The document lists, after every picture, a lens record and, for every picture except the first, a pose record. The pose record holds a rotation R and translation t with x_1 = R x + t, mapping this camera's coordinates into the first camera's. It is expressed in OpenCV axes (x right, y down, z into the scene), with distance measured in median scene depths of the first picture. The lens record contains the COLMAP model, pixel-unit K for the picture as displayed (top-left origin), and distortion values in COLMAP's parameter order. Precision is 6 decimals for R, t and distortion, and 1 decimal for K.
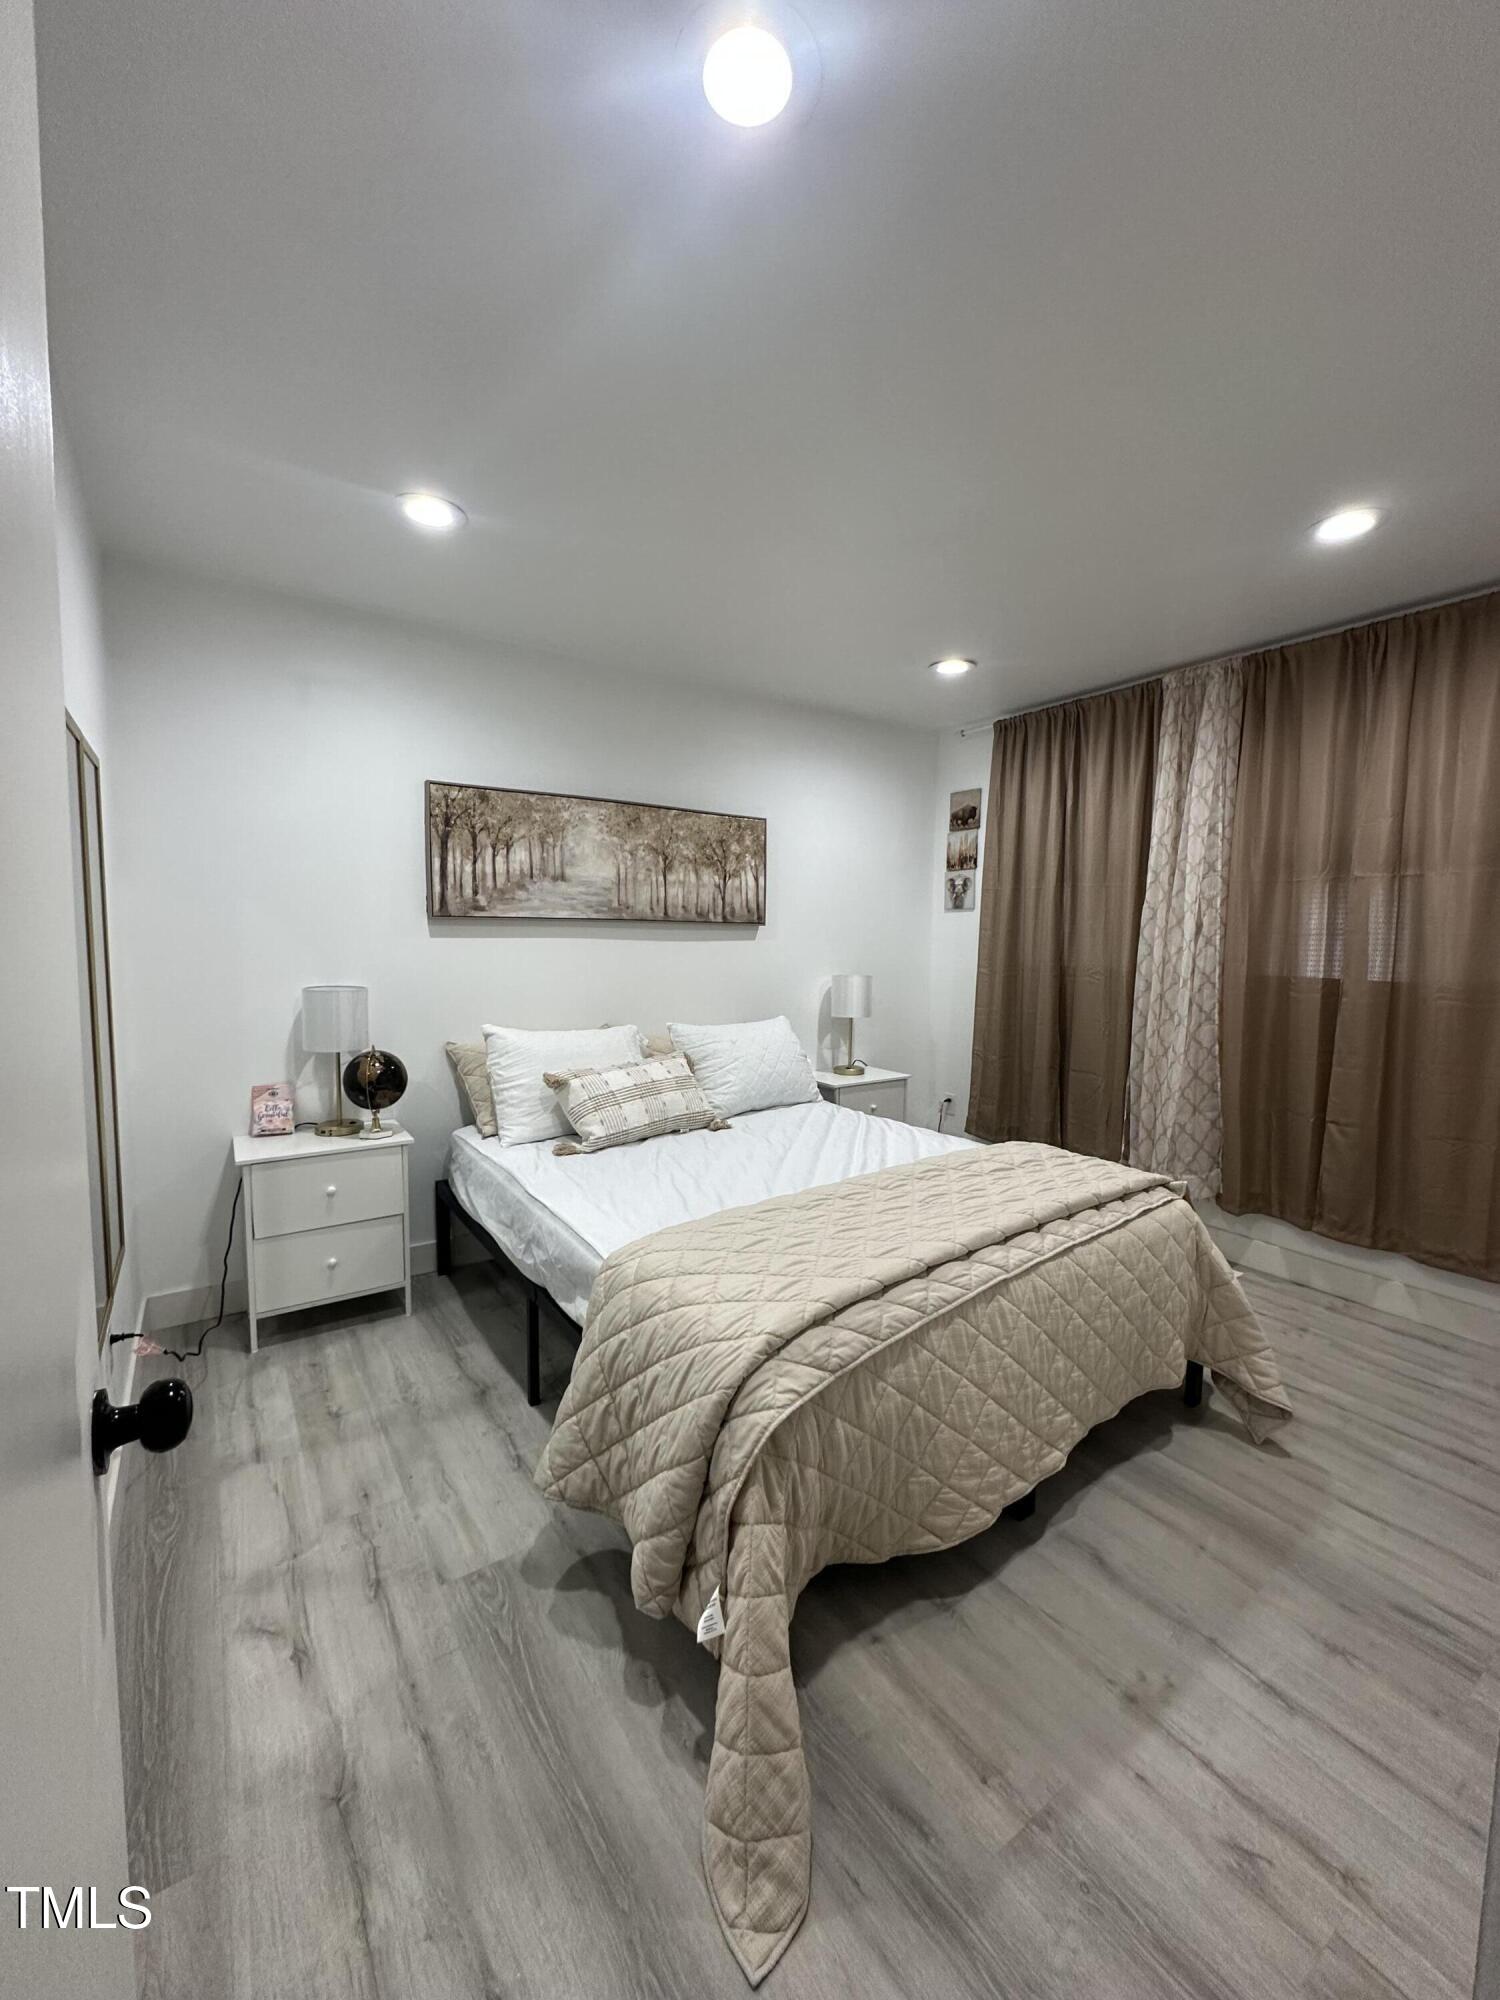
lens RADIAL K [[800.1, 0, 757.0], [0, 800.1, 1002.1], [0, 0, 1]] dist [0.000782, 0.000121]
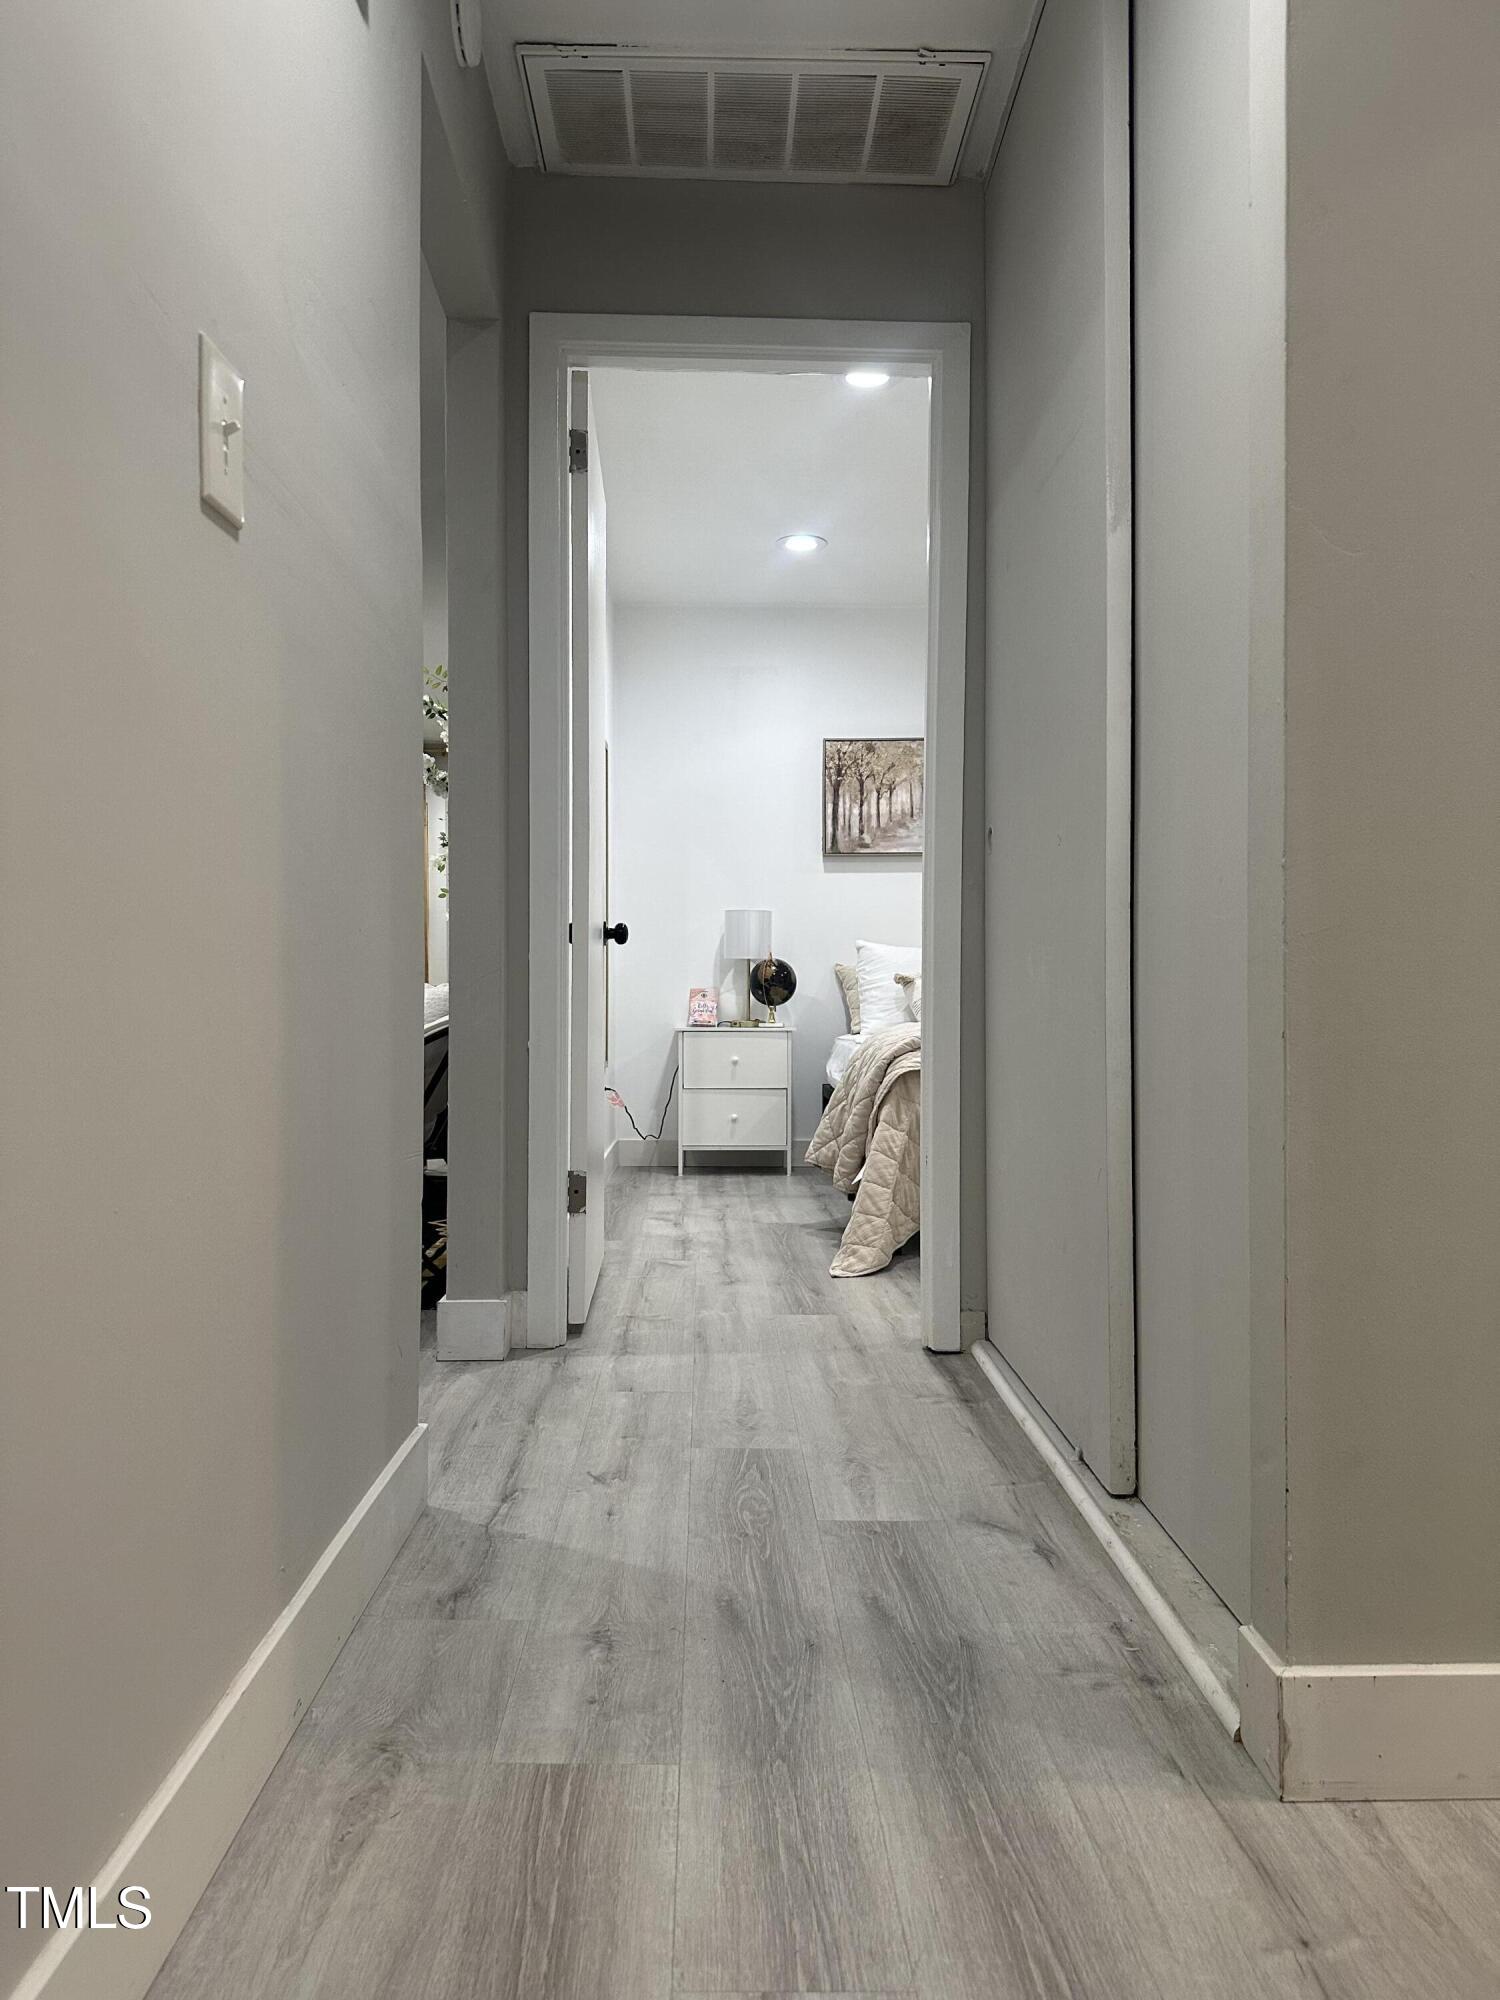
lens RADIAL K [[1379.9, 0, 750.0], [0, 1379.9, 1000.0], [0, 0, 1]] dist [0.132813, -0.001895]
pose [[0.843480, -0.011386, -0.537040, 0.579998], [-0.034198, 0.996609, -0.074841, 0.259003], [0.536071, 0.081493, 0.840230, -0.733656]]
